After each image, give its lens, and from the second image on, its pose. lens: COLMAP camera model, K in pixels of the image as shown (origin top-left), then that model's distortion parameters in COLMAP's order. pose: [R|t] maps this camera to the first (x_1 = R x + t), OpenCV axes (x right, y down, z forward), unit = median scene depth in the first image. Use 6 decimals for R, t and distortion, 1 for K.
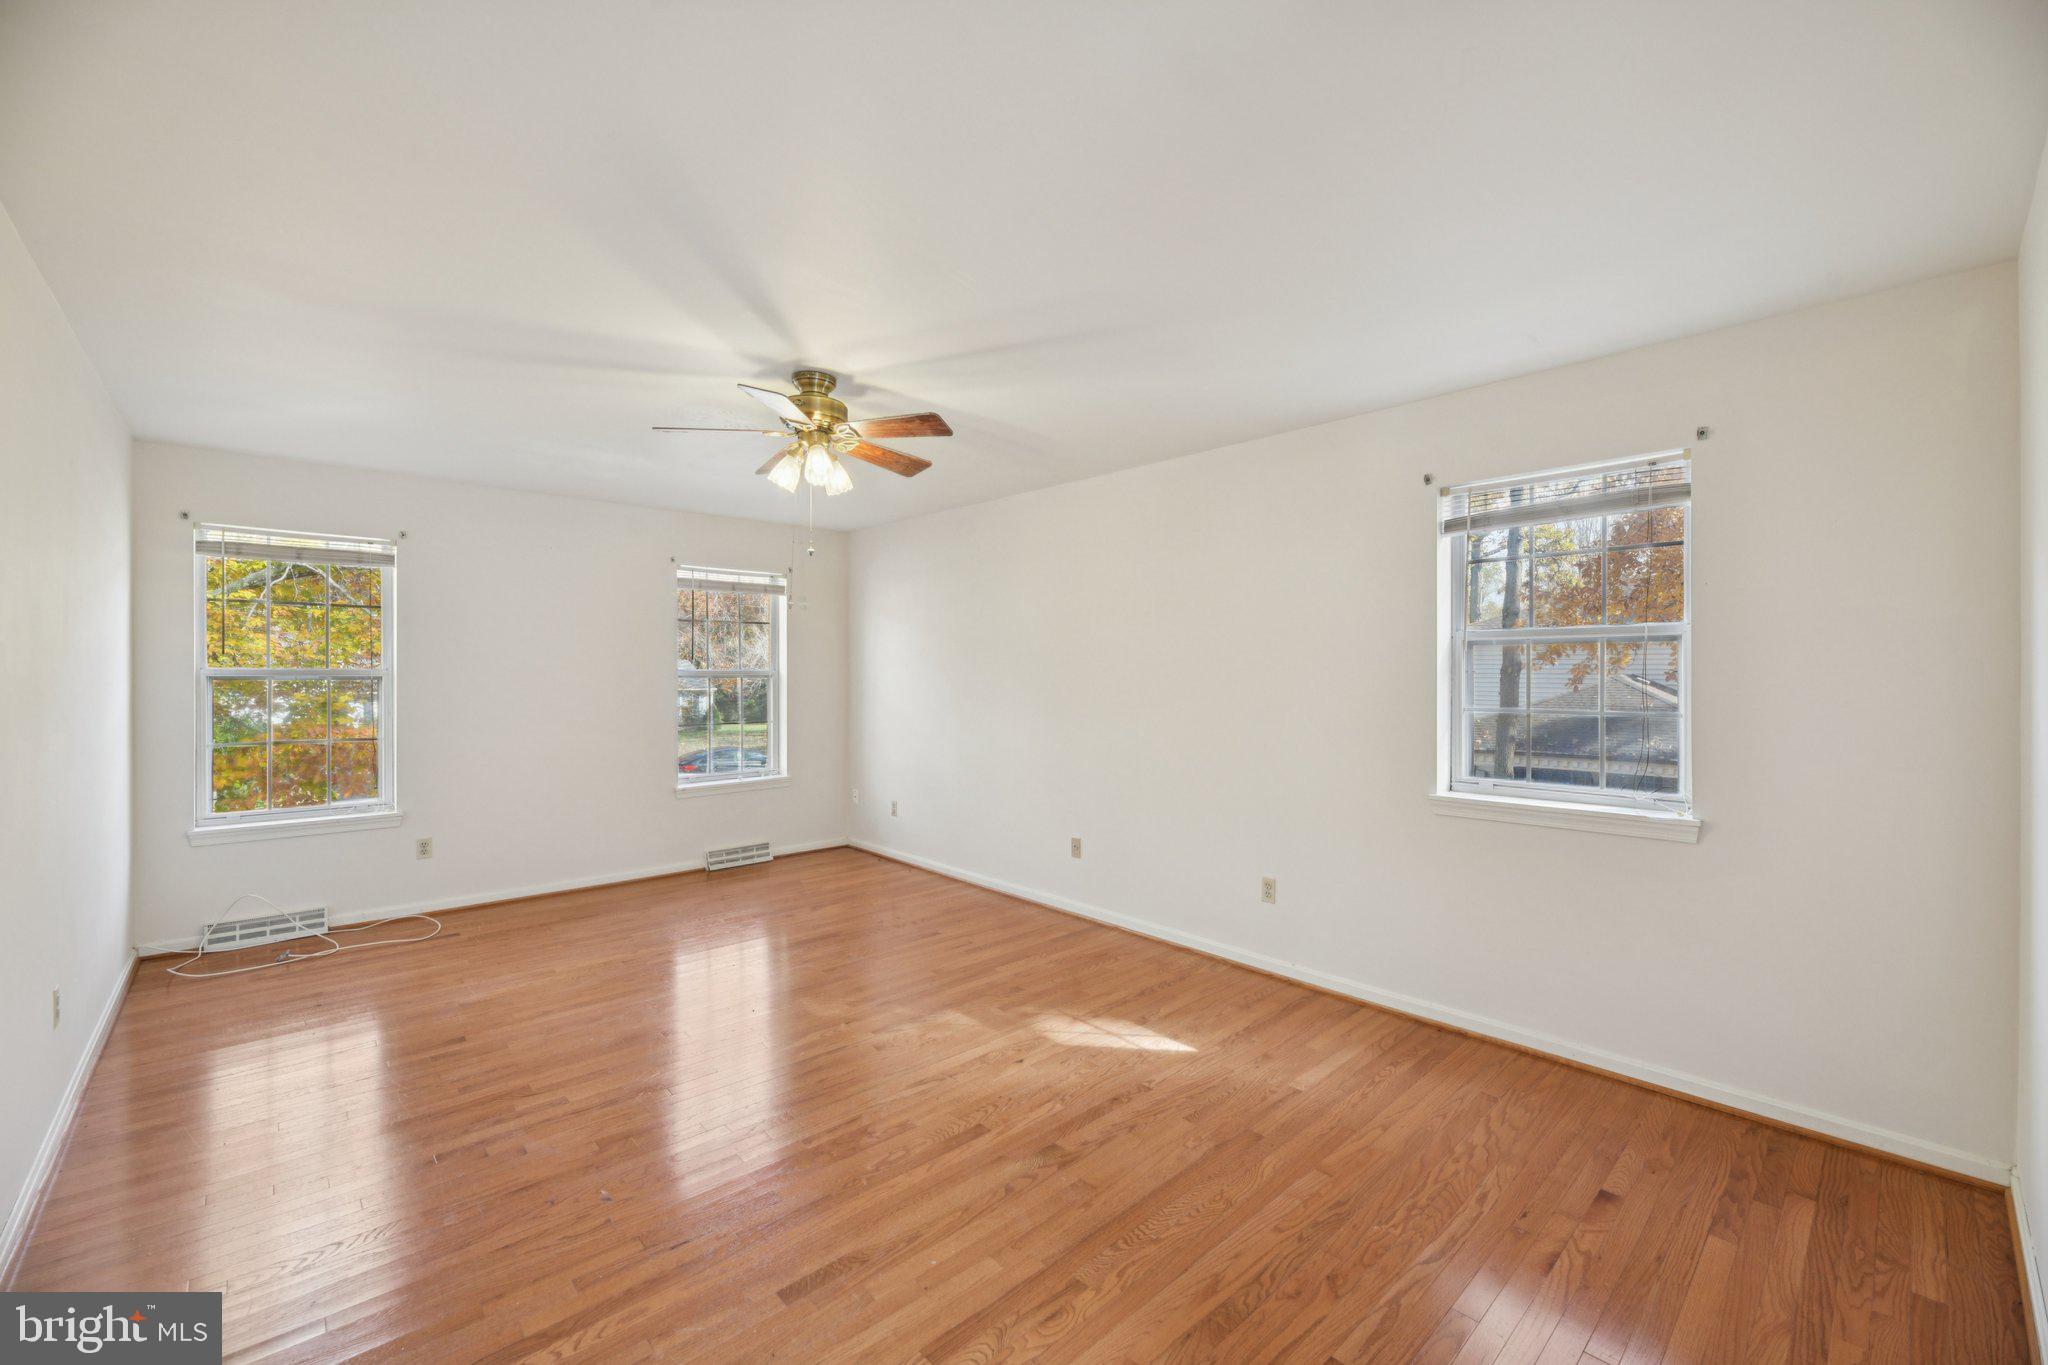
lens RADIAL K [[826.9, 0, 1026.0], [0, 826.9, 689.6], [0, 0, 1]] dist [-0.001198, 0.000045]
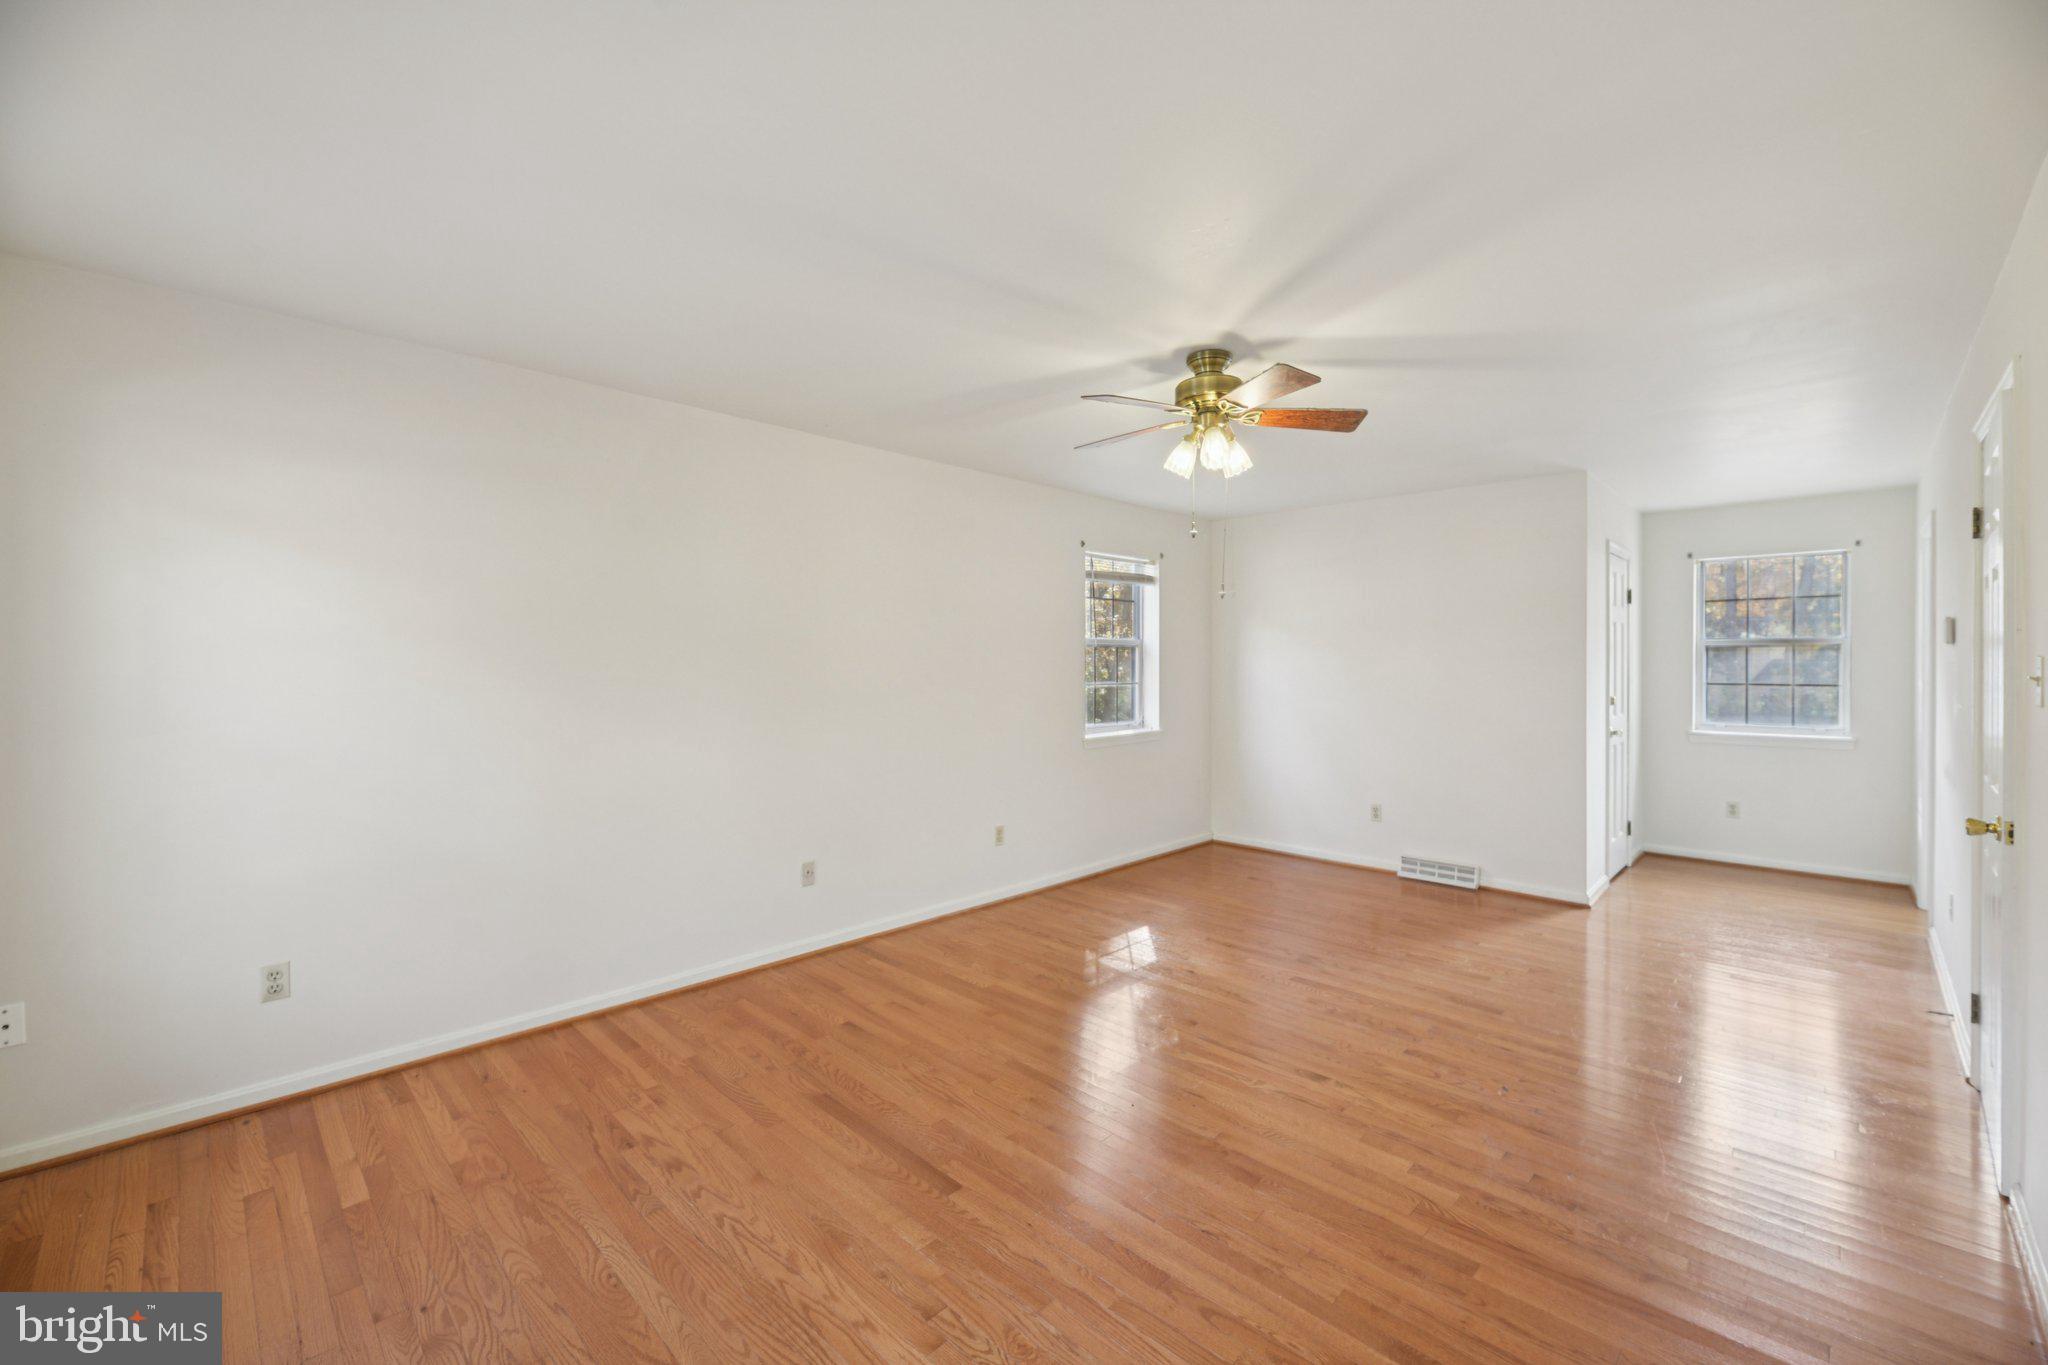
lens RADIAL K [[826.9, 0, 1024.6], [0, 826.9, 666.2], [0, 0, 1]] dist [-0.001198, 0.000045]
pose [[-0.045626, -0.004562, 0.998948, -0.917673], [0.018675, 0.999811, 0.005419, -0.025216], [-0.998784, 0.018903, -0.045533, 0.942809]]
